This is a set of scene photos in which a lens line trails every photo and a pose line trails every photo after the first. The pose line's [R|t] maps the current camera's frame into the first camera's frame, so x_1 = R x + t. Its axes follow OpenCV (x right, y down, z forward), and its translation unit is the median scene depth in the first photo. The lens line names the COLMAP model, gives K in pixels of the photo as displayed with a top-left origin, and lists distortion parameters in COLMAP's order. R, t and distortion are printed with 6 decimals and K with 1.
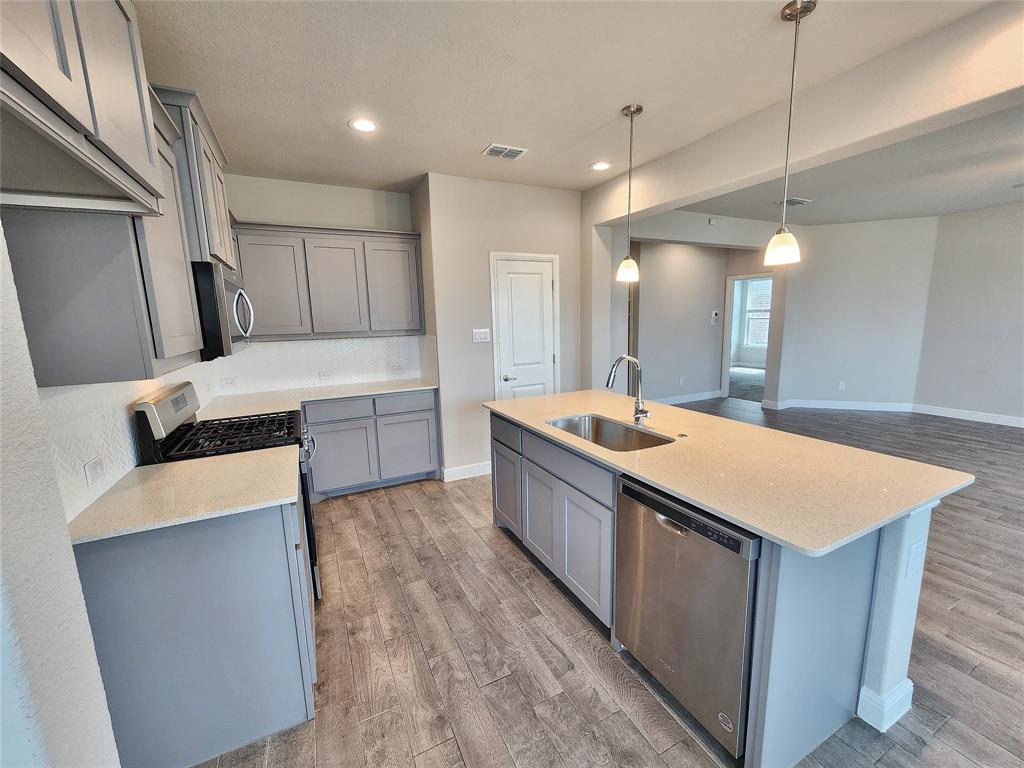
lens RADIAL K [[419.9, 0, 517.9], [0, 419.9, 386.4], [0, 0, 1]] dist [0.001275, -0.000421]
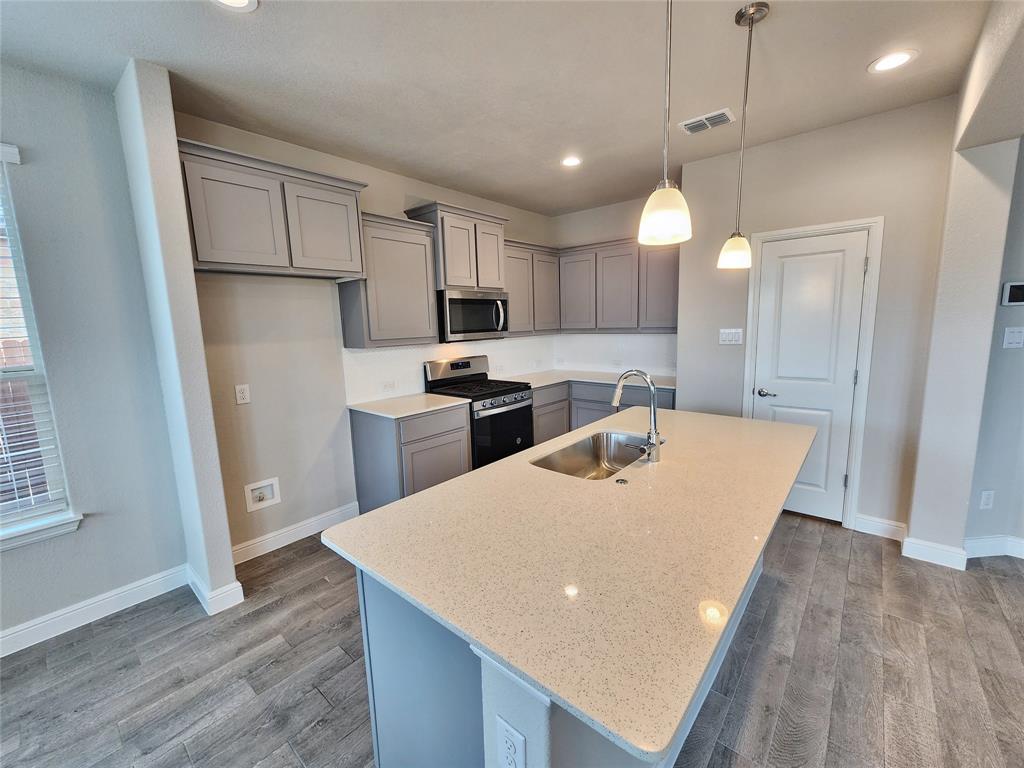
lens RADIAL K [[419.9, 0, 516.6], [0, 419.9, 384.7], [0, 0, 1]] dist [0.001275, -0.000421]
pose [[0.388519, 0.154385, -0.908415, 0.585213], [-0.130866, 0.985116, 0.111450, -0.070814], [0.912100, 0.075581, 0.402940, 0.303488]]
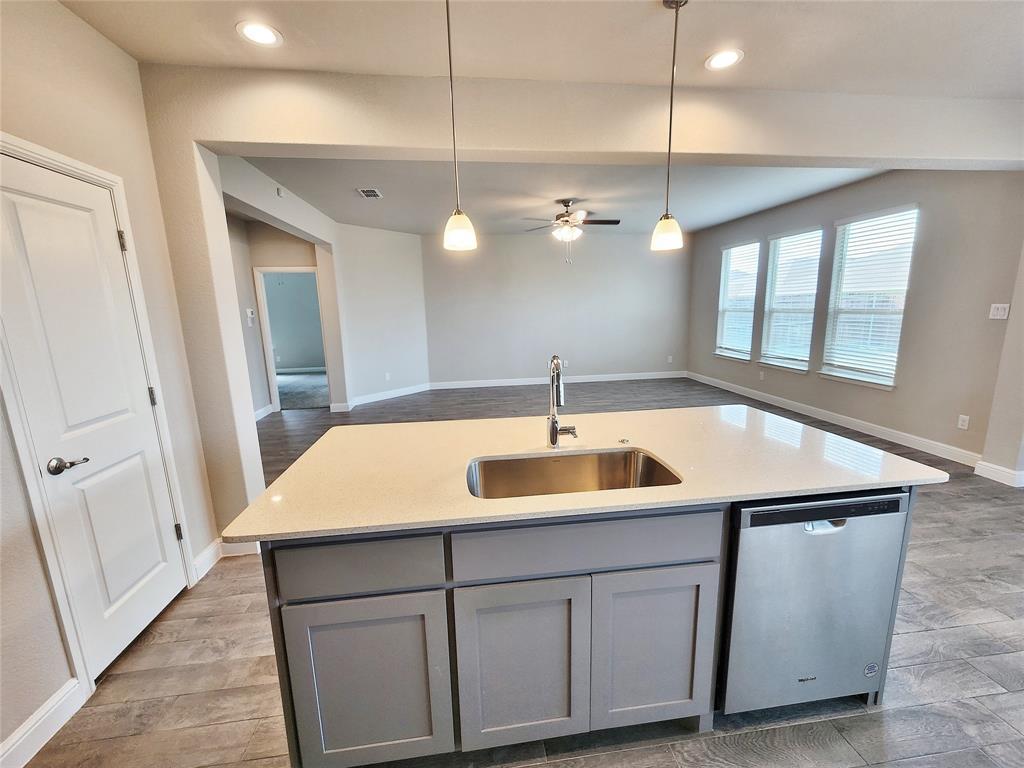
lens RADIAL K [[419.9, 0, 514.8], [0, 419.9, 387.0], [0, 0, 1]] dist [0.001275, -0.000421]
pose [[0.331051, -0.159253, 0.930077, -0.273821], [0.165732, 0.980147, 0.108836, -0.072636], [-0.928945, 0.118113, 0.350872, 0.534058]]
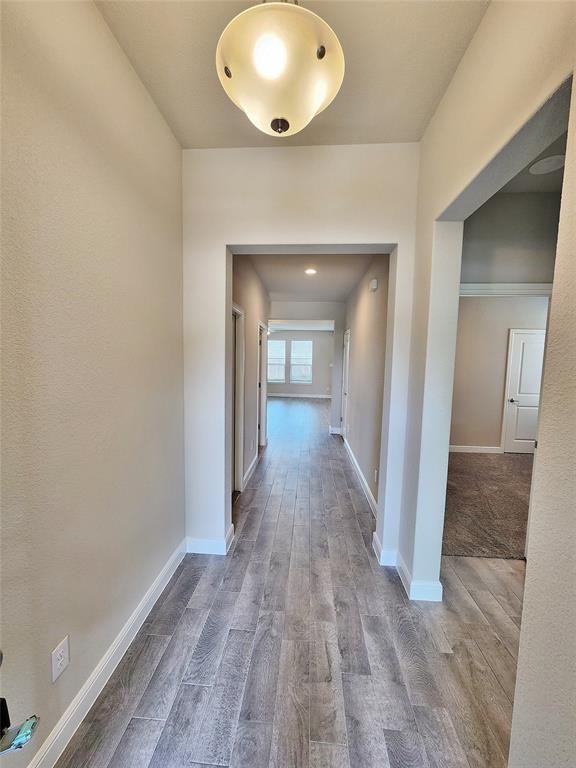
lens RADIAL K [[314.9, 0, 291.9], [0, 314.9, 389.2], [0, 0, 1]] dist [0.001275, -0.000421]
pose [[-0.864918, -0.033064, 0.500822, -0.475060], [0.090691, 0.971108, 0.220735, -0.539162], [-0.493651, 0.236338, -0.836931, 3.238908]]
